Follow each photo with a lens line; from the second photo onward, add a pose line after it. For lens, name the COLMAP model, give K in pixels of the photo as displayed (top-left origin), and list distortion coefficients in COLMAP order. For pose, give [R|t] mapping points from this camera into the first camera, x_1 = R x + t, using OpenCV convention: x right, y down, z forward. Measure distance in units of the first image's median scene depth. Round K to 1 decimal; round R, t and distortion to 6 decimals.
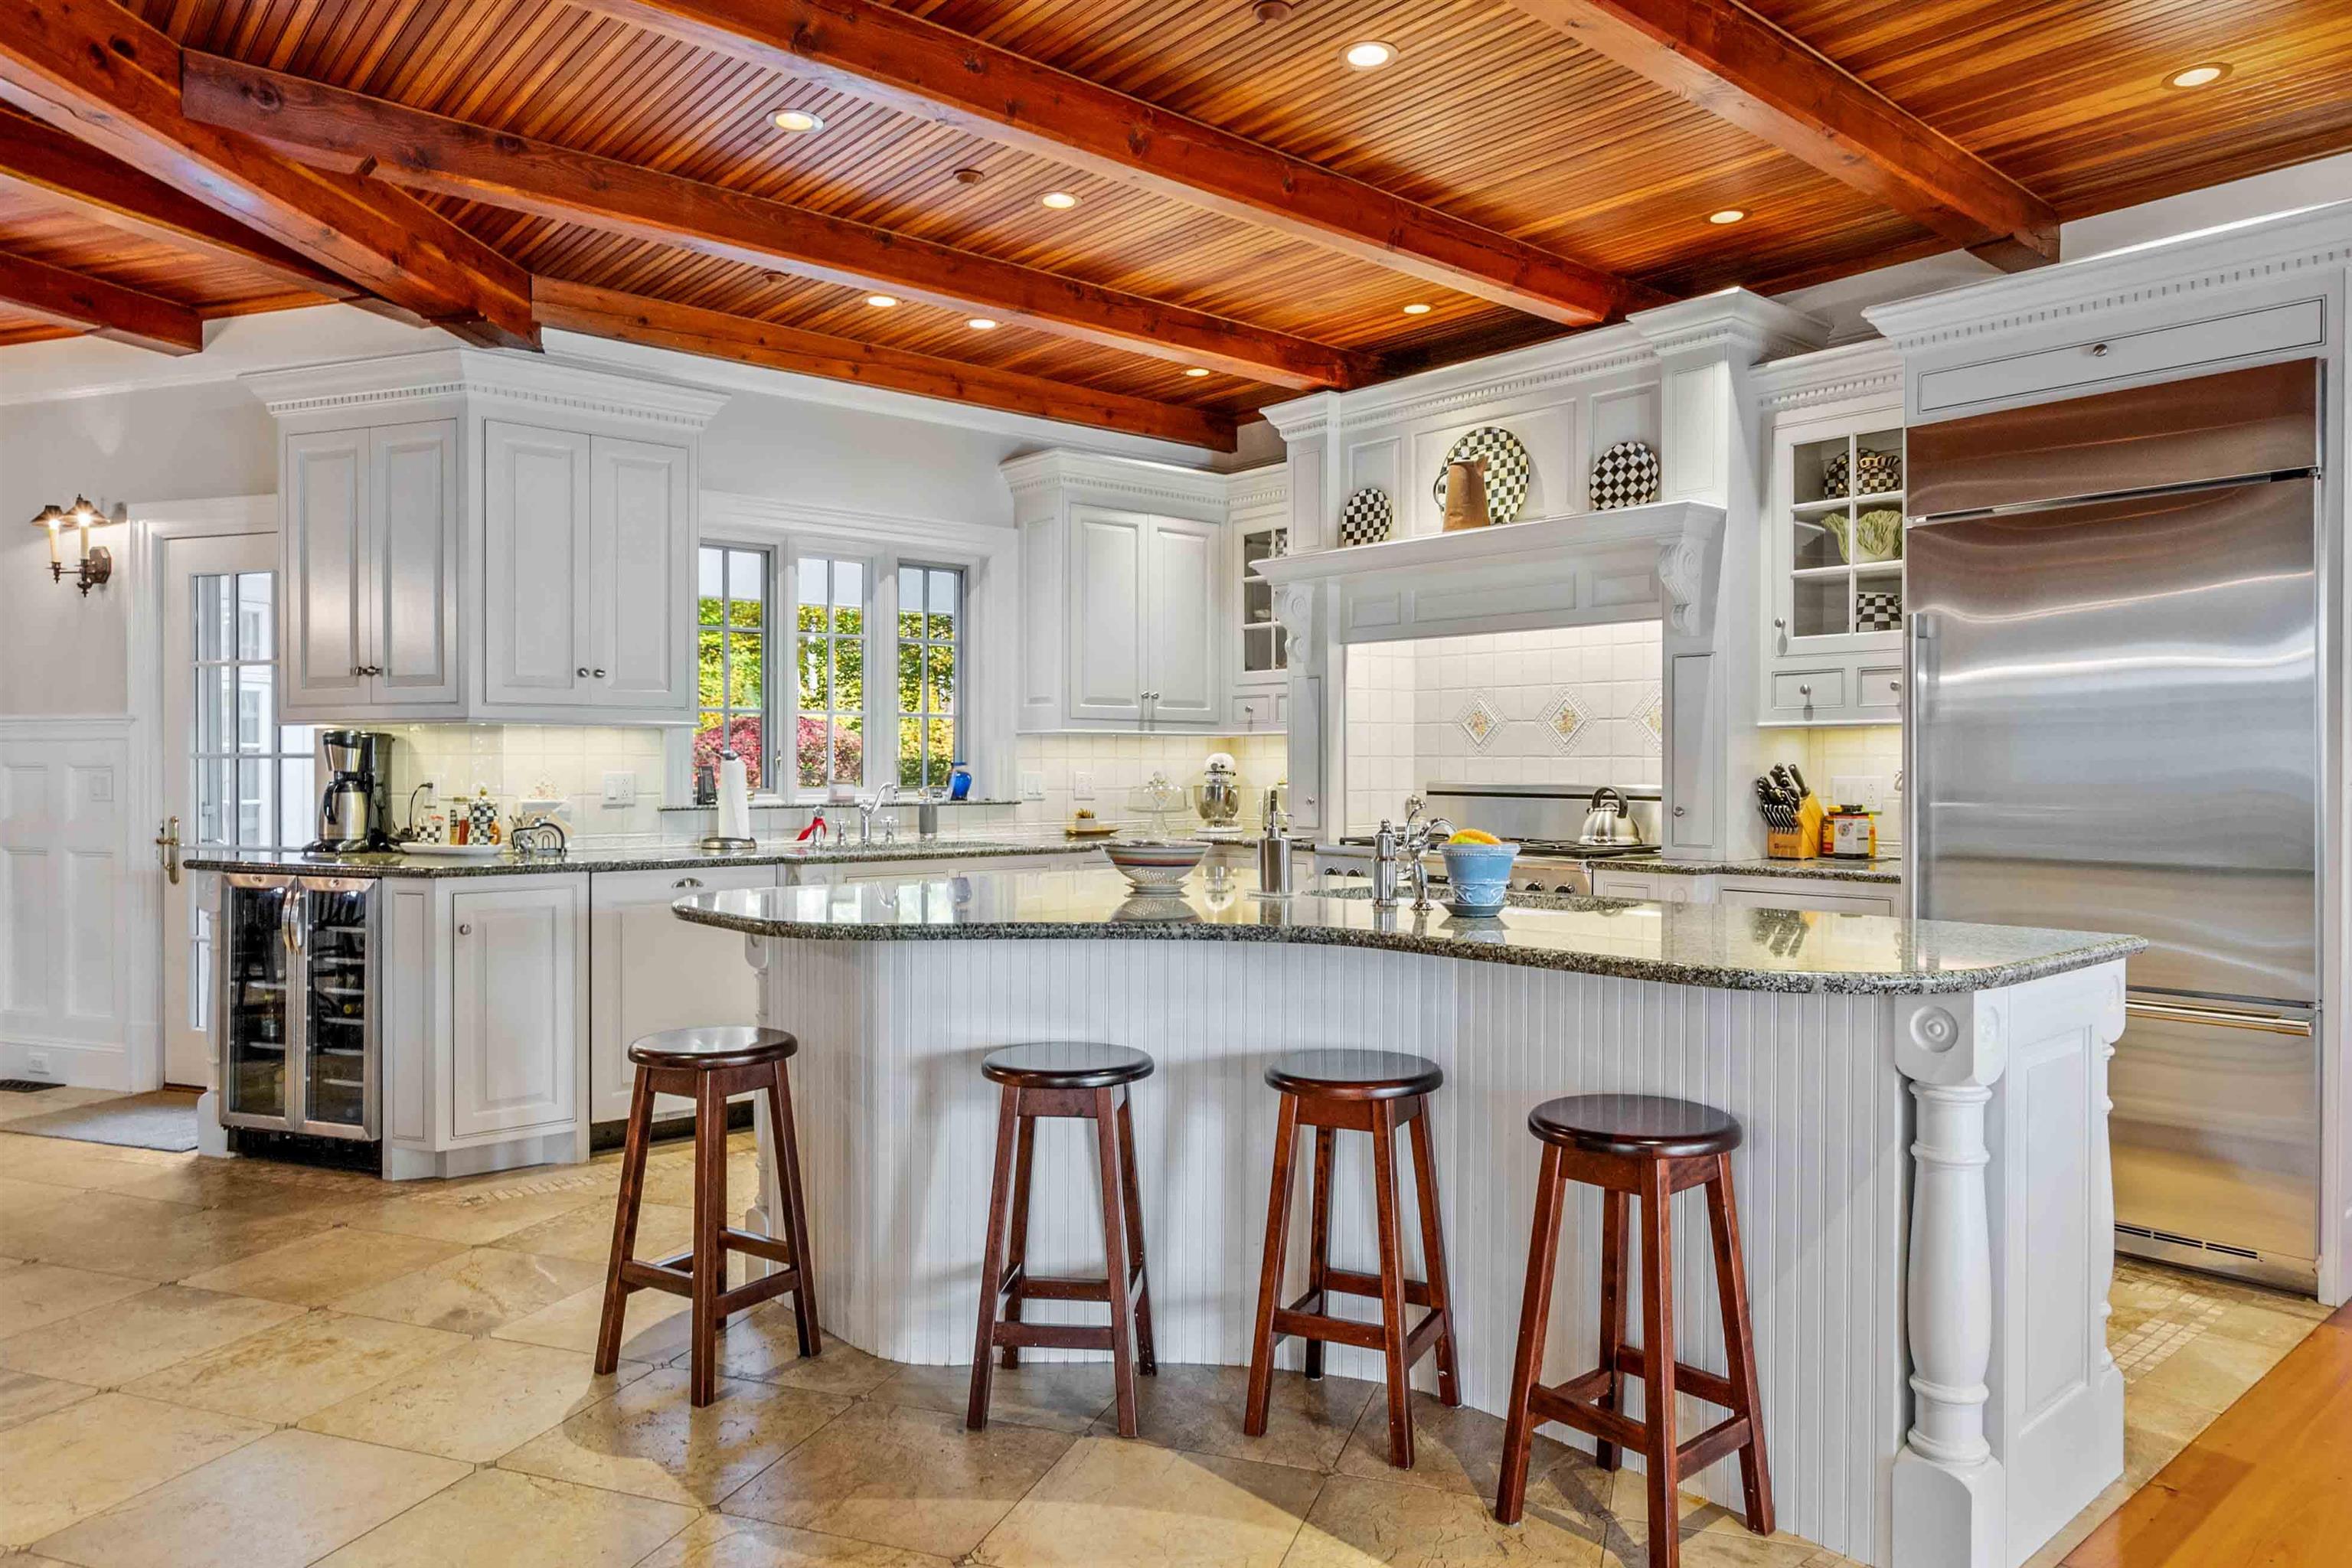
lens RADIAL K [[1521.6, 0, 1183.9], [0, 1521.6, 769.0], [0, 0, 1]] dist [-0.005898, 0.004429]
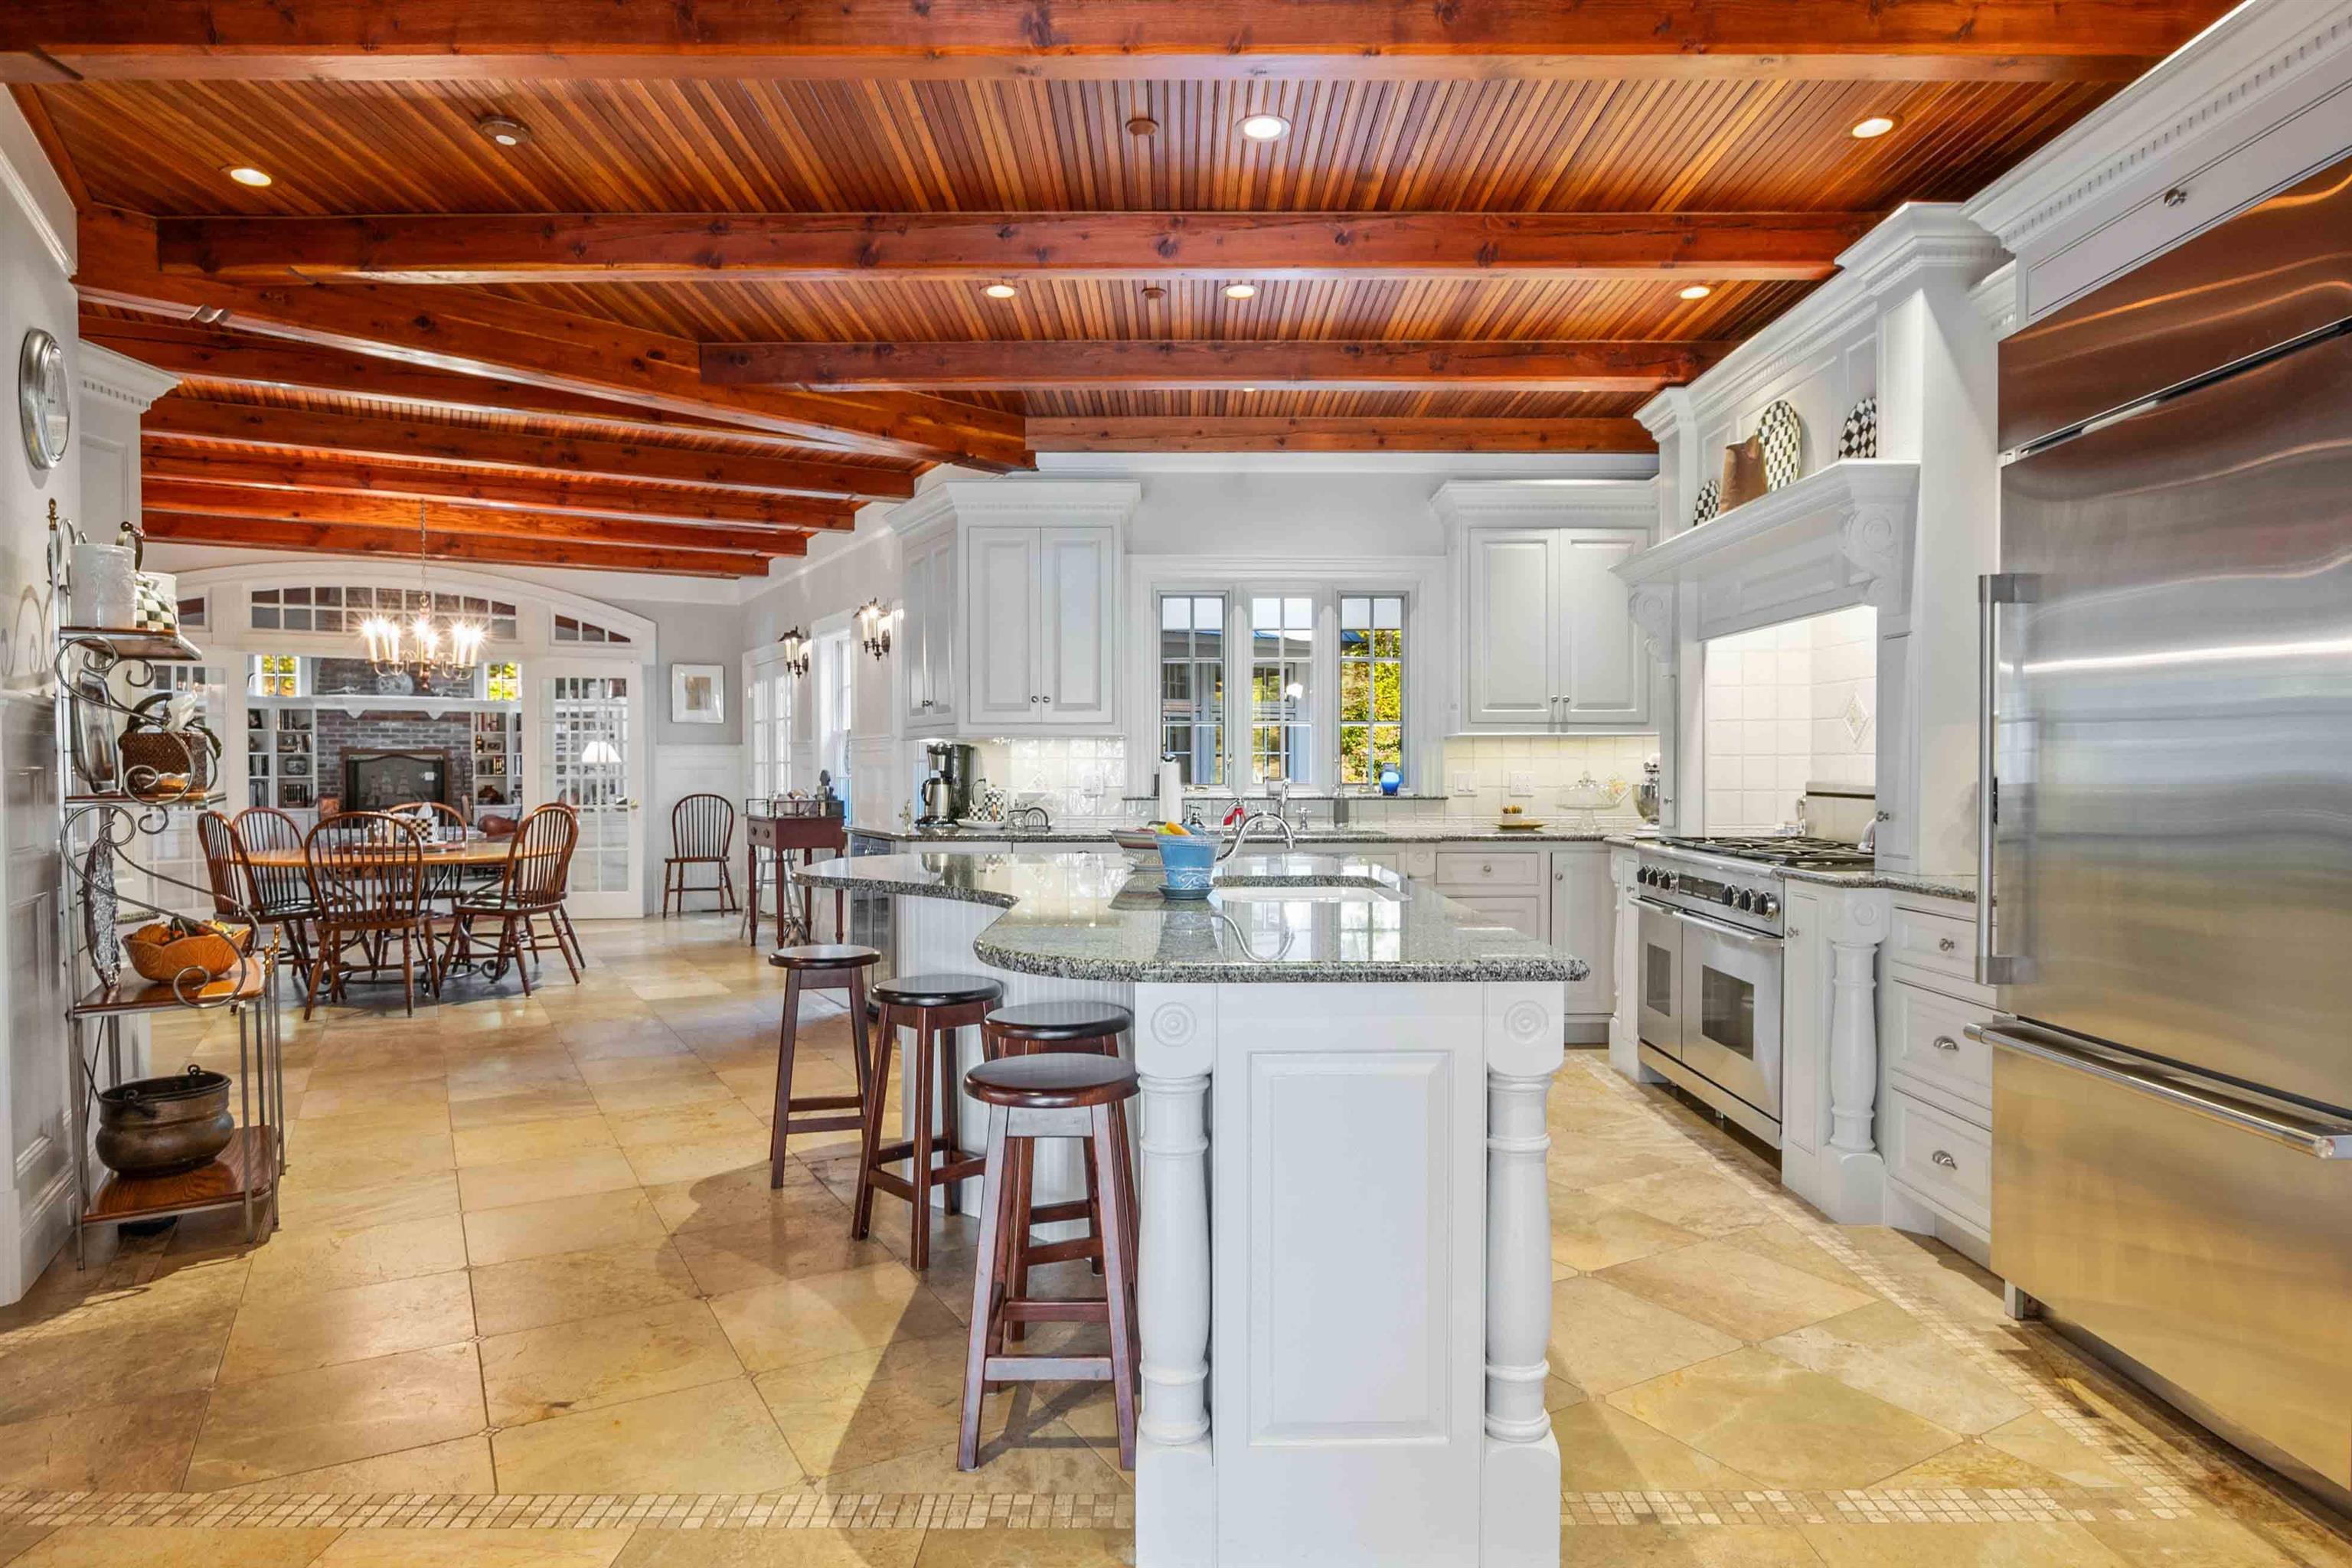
lens RADIAL K [[1351.3, 0, 1188.7], [0, 1351.3, 796.6], [0, 0, 1]] dist [-0.021411, 0.005706]
pose [[0.757448, 0.012976, -0.652767, 0.471221], [0.001262, 0.999771, 0.021339, -0.000875], [0.652894, -0.016988, 0.757258, 0.136898]]
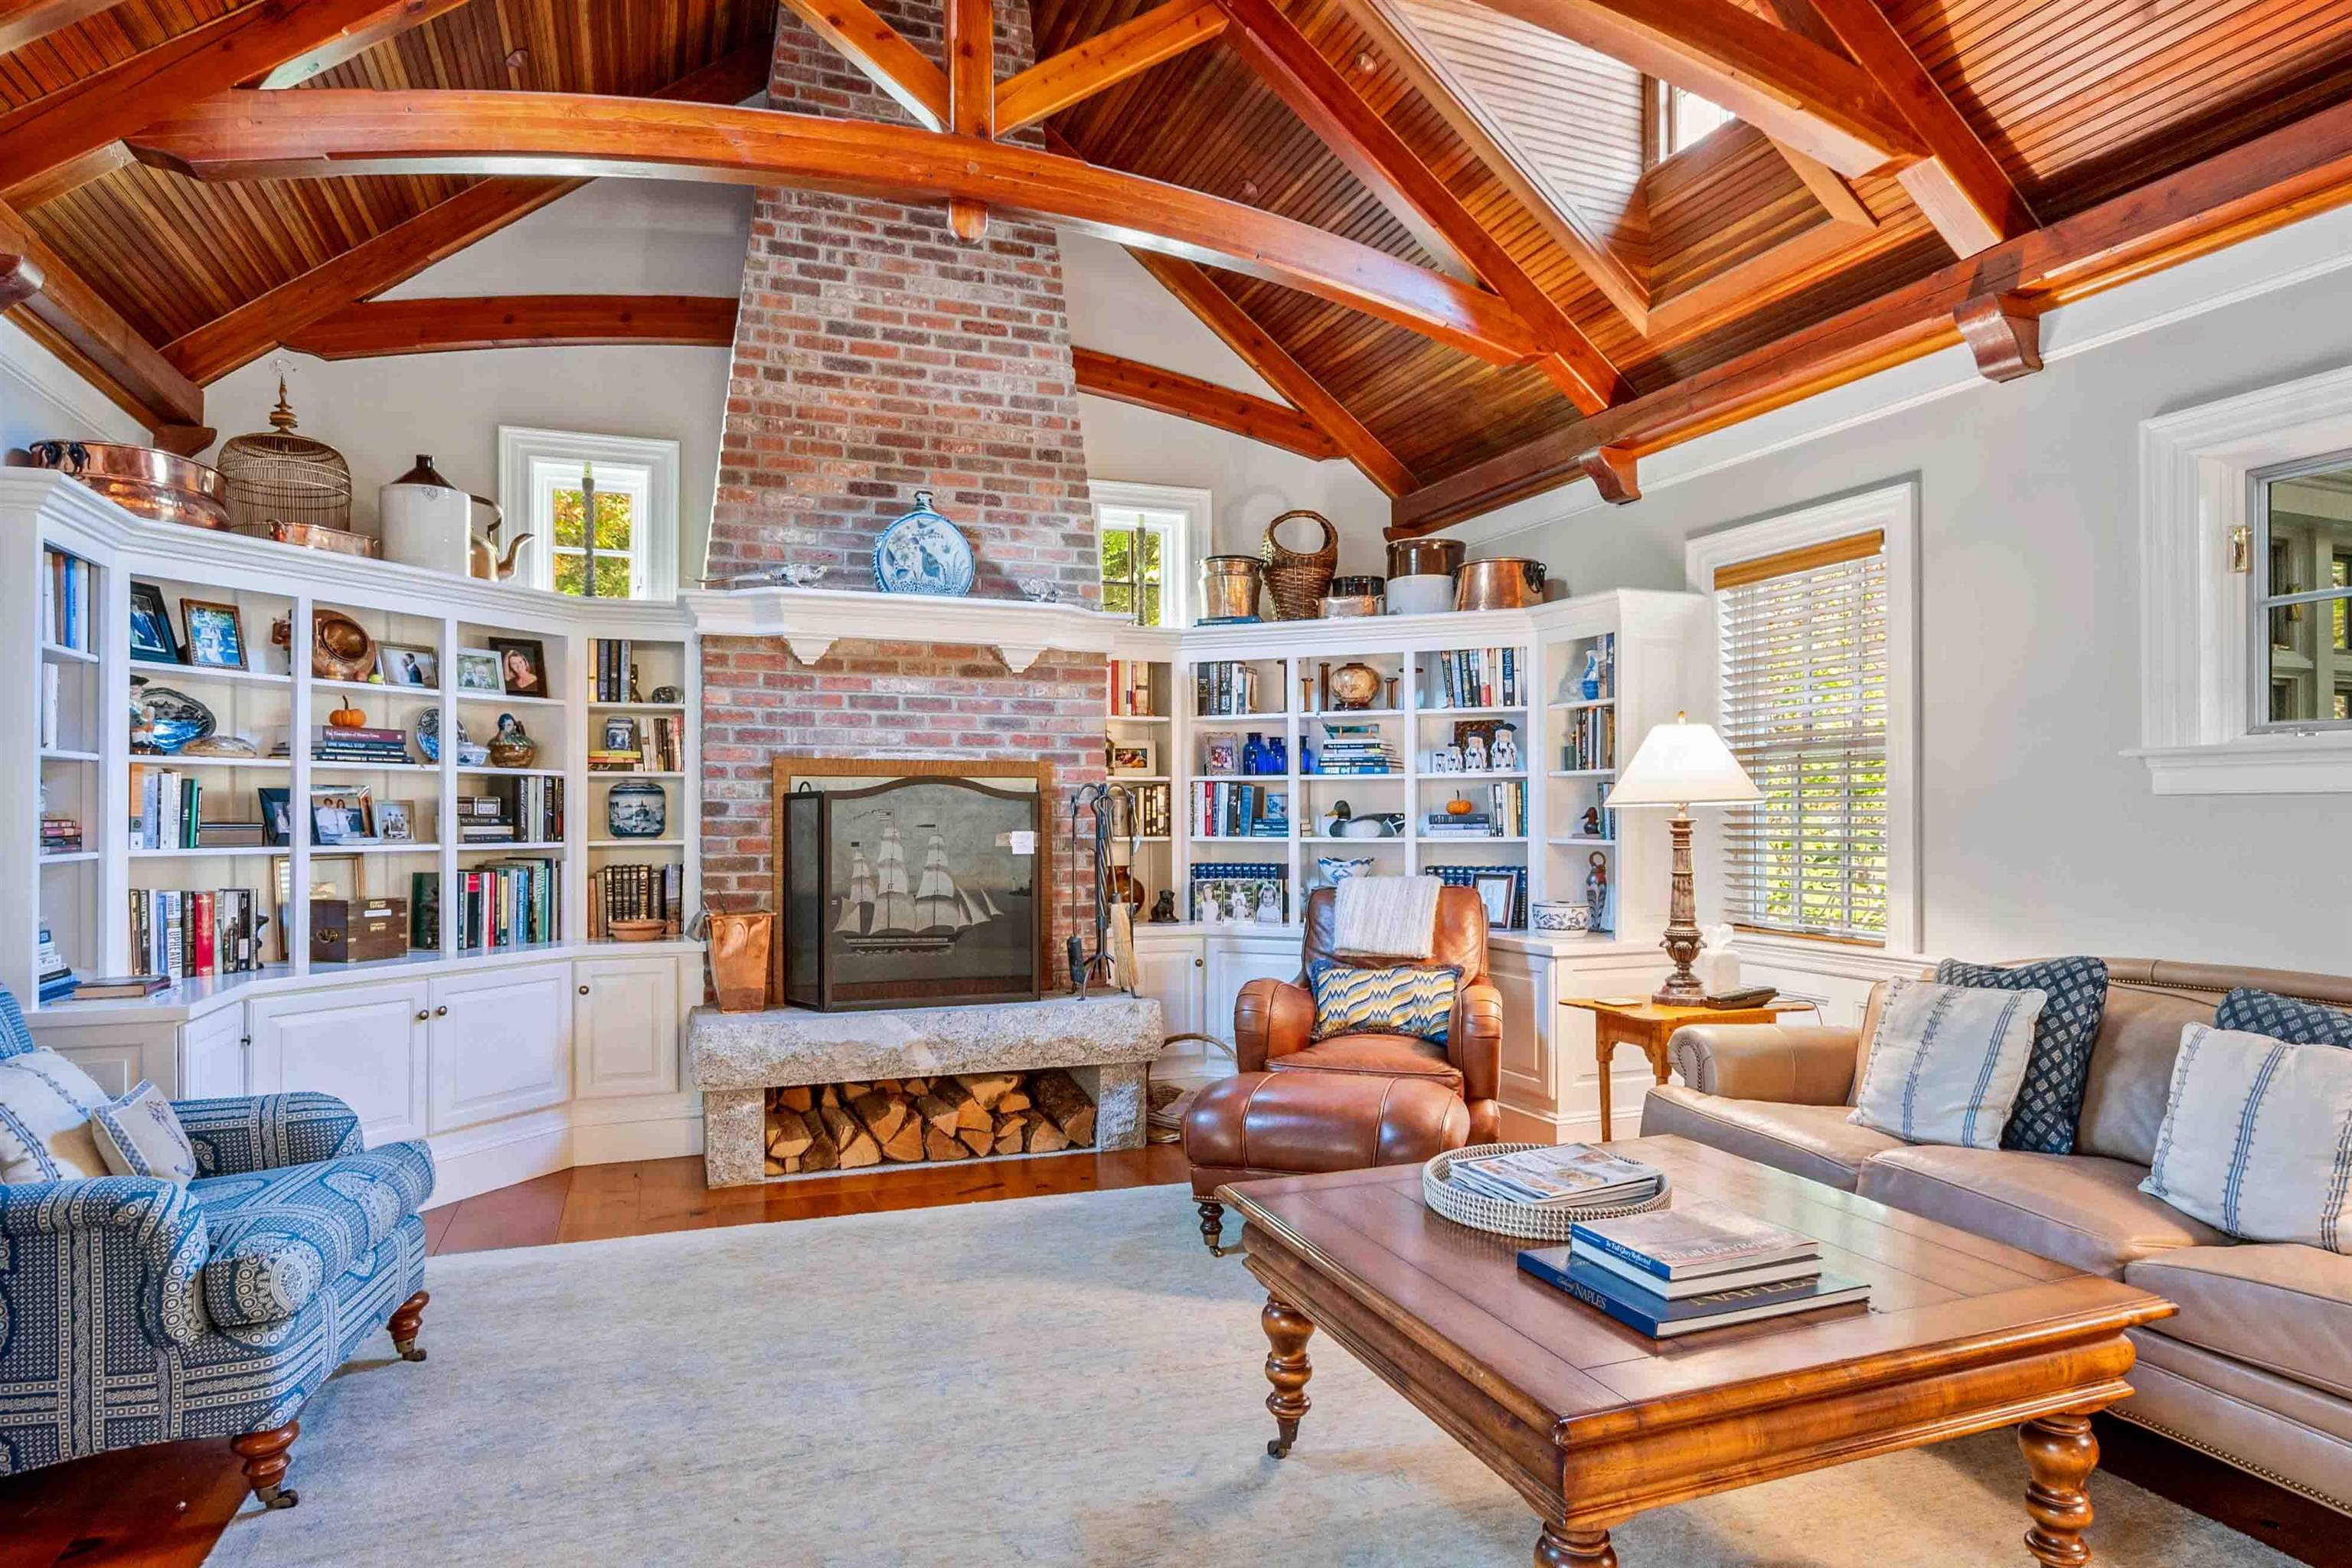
lens RADIAL K [[1351.3, 0, 1179.8], [0, 1351.3, 799.1], [0, 0, 1]] dist [-0.021411, 0.005706]
pose [[0.649806, -0.012662, -0.759995, -1.799828], [-0.000319, 0.999857, -0.016930, 0.000505], [0.760100, 0.011244, 0.649708, 0.715620]]
